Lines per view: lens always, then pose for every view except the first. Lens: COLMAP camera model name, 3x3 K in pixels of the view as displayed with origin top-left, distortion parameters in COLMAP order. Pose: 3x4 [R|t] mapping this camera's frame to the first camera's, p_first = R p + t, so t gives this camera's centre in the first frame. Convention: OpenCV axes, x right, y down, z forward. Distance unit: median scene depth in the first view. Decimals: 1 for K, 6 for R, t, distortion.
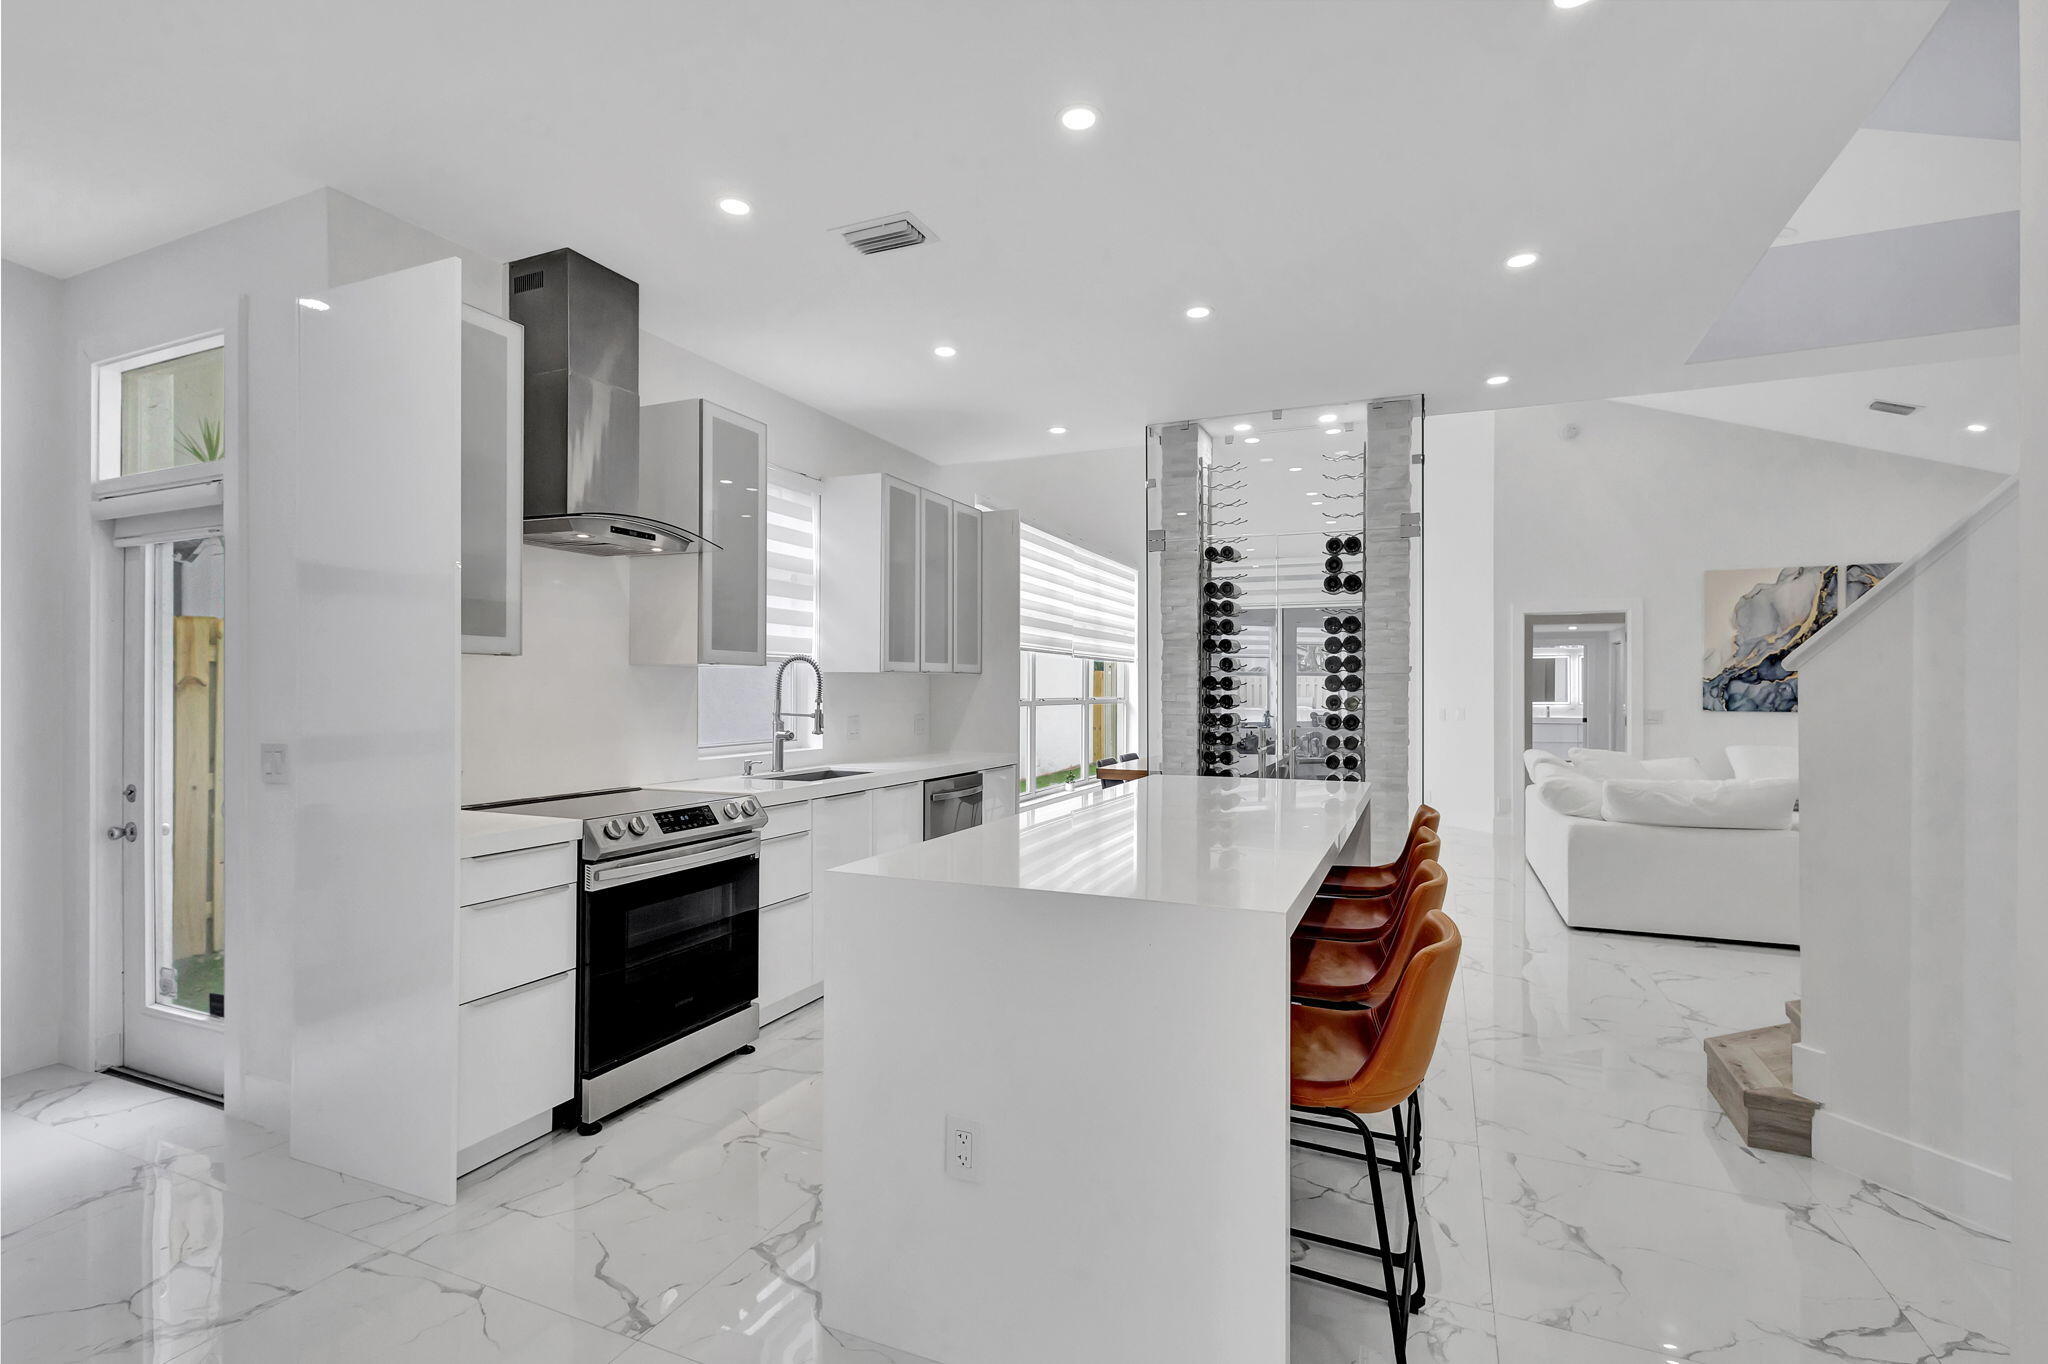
lens RADIAL K [[949.6, 0, 1013.9], [0, 949.6, 695.9], [0, 0, 1]] dist [0.006880, -0.000831]
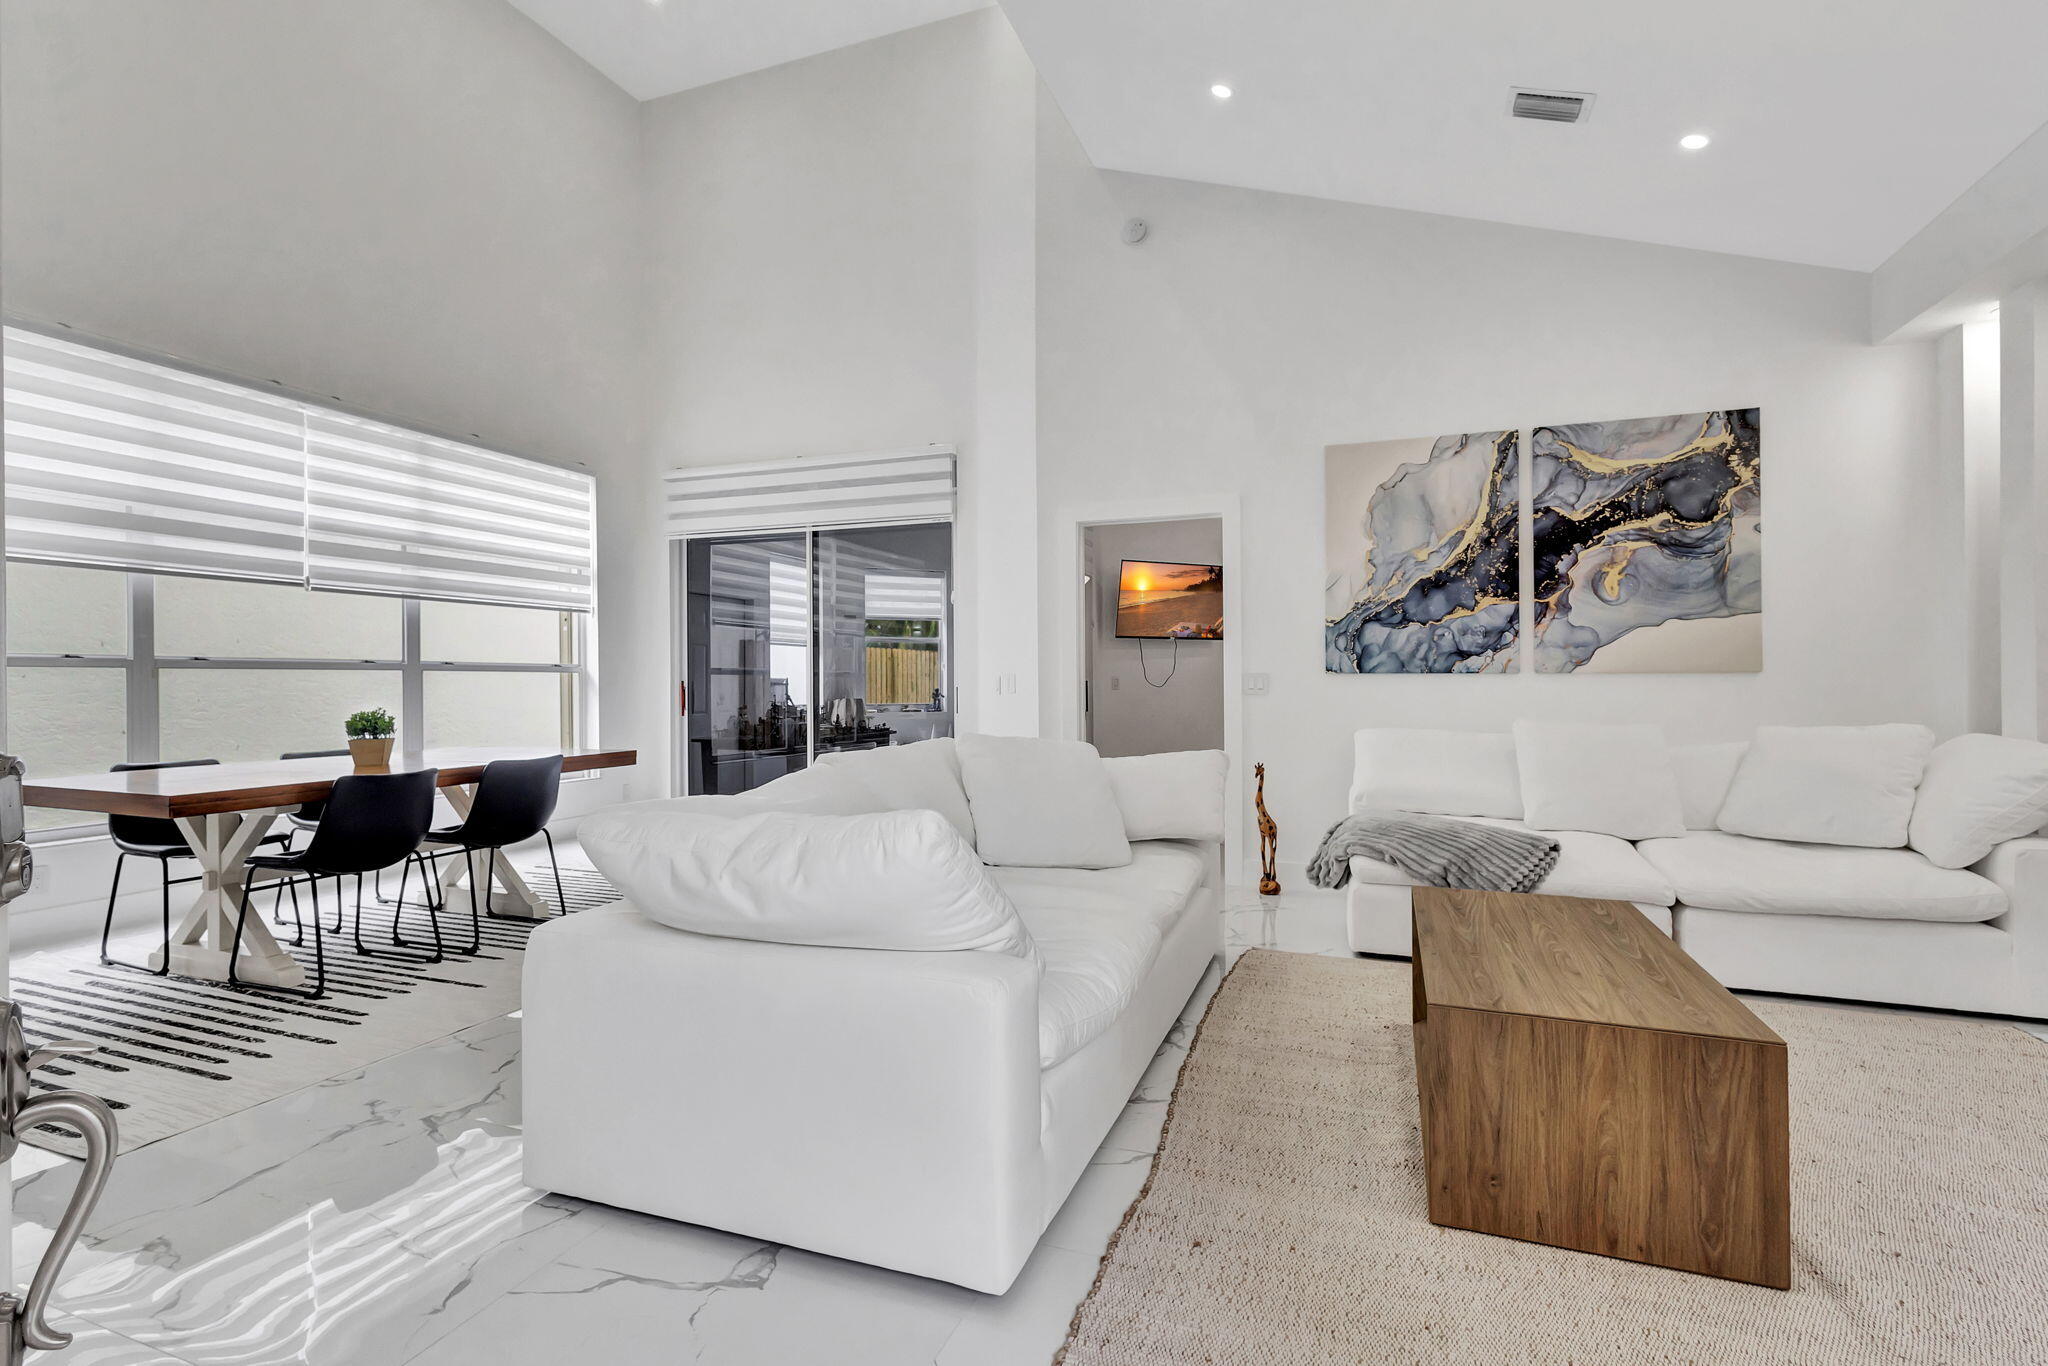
lens RADIAL K [[949.6, 0, 1003.7], [0, 949.6, 687.4], [0, 0, 1]] dist [0.006880, -0.000831]
pose [[0.999552, -0.005264, 0.029472, 0.810529], [0.005176, 0.999982, 0.003094, 0.036042], [-0.029488, -0.002940, 0.999561, 0.635436]]
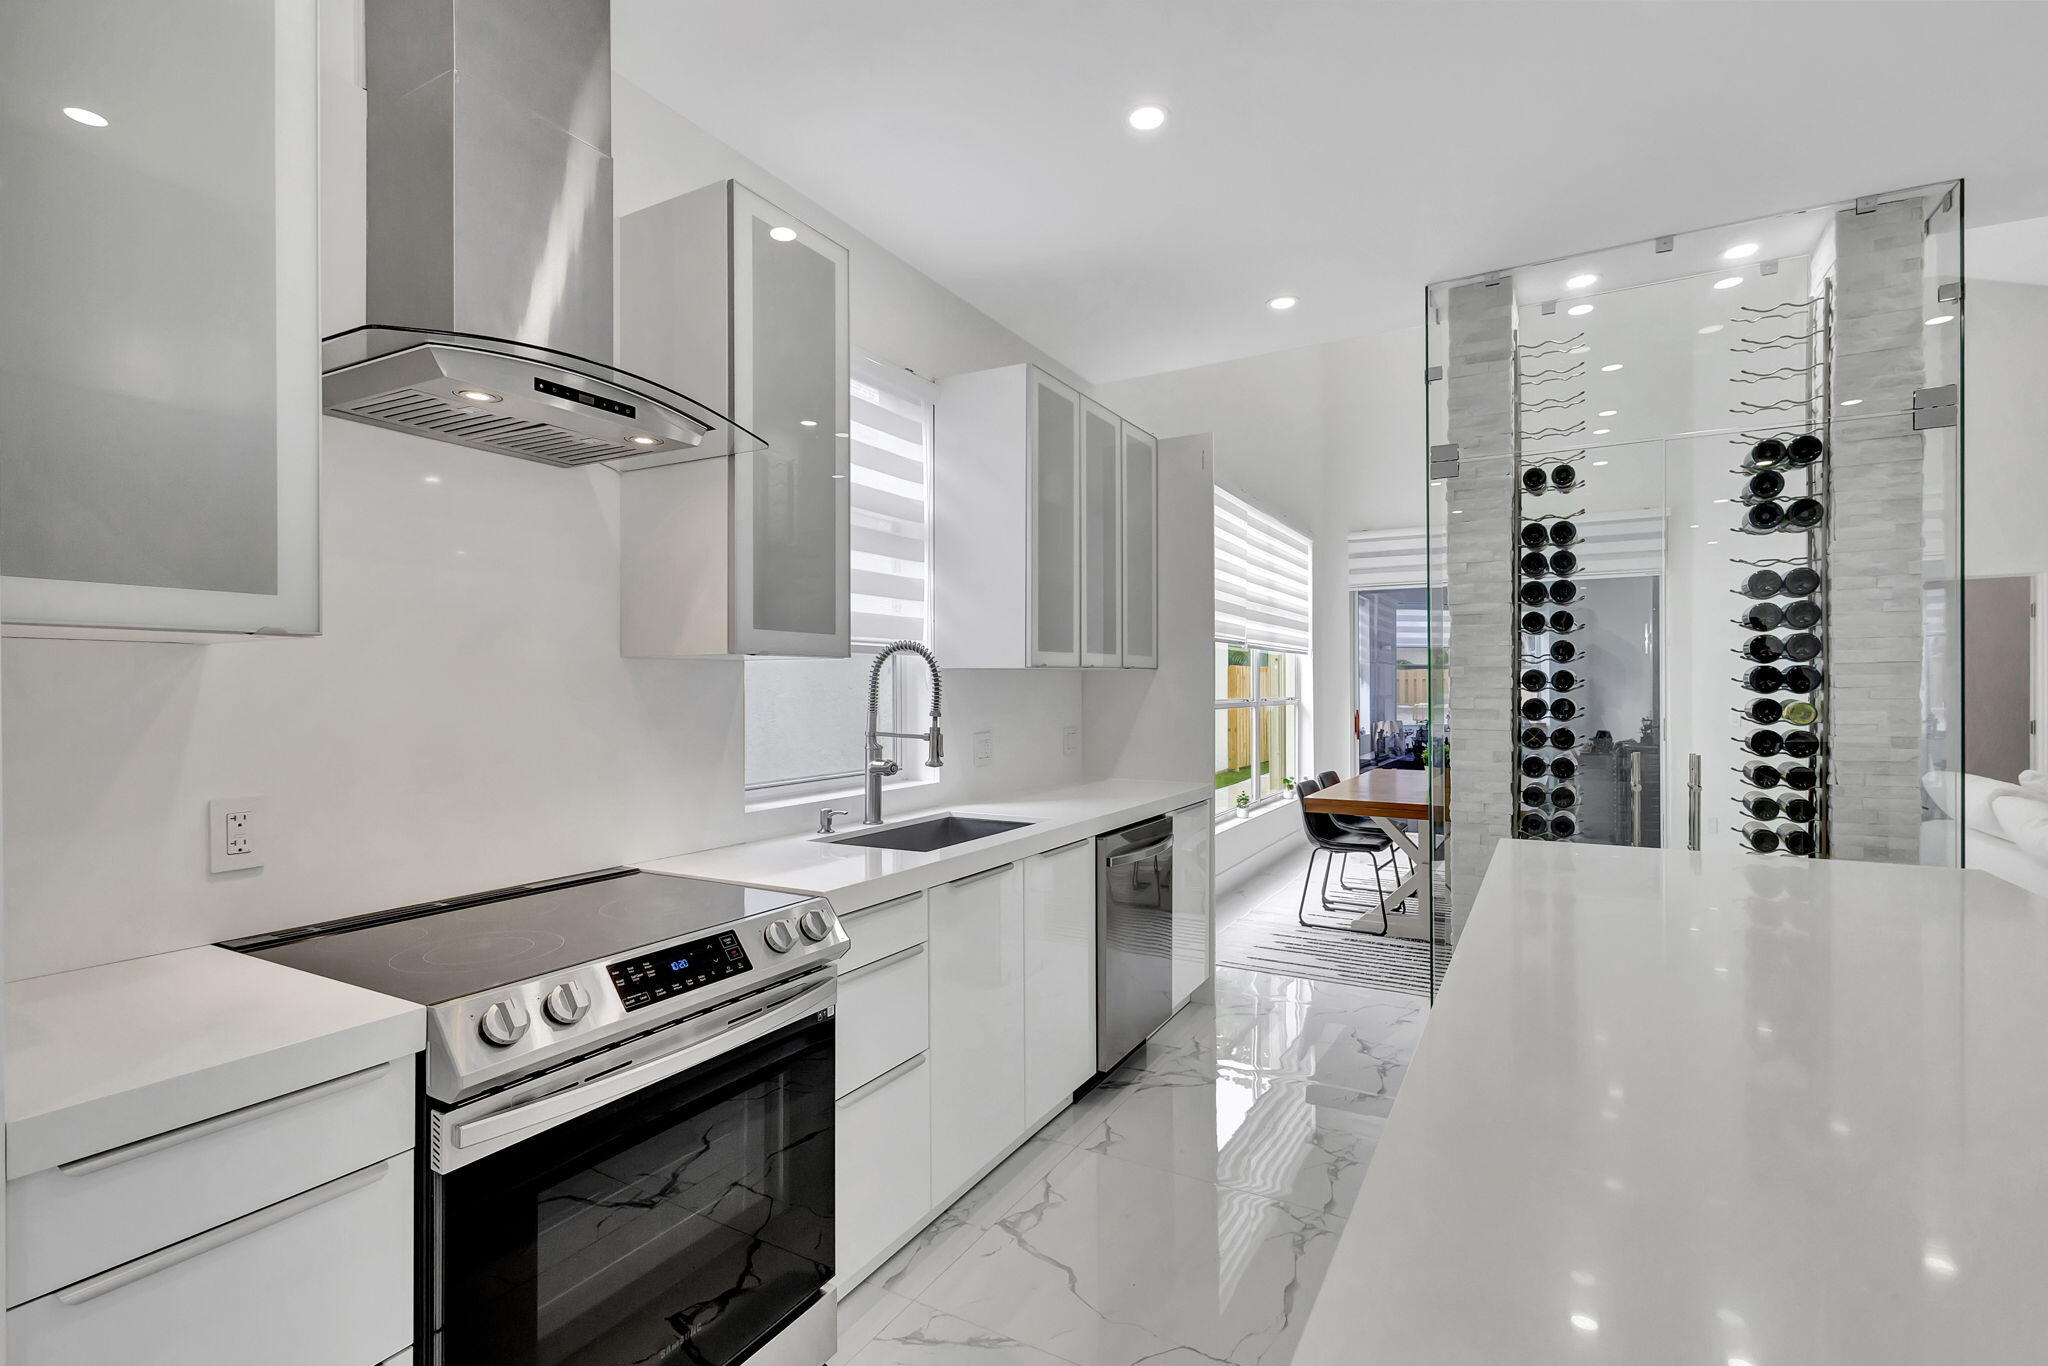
lens RADIAL K [[949.6, 0, 1011.3], [0, 949.6, 688.1], [0, 0, 1]] dist [0.006880, -0.000831]
pose [[0.994244, -0.006154, -0.106959, -0.078351], [0.005653, 0.999972, -0.004989, -0.007338], [0.106987, 0.004356, 0.994251, 0.337218]]
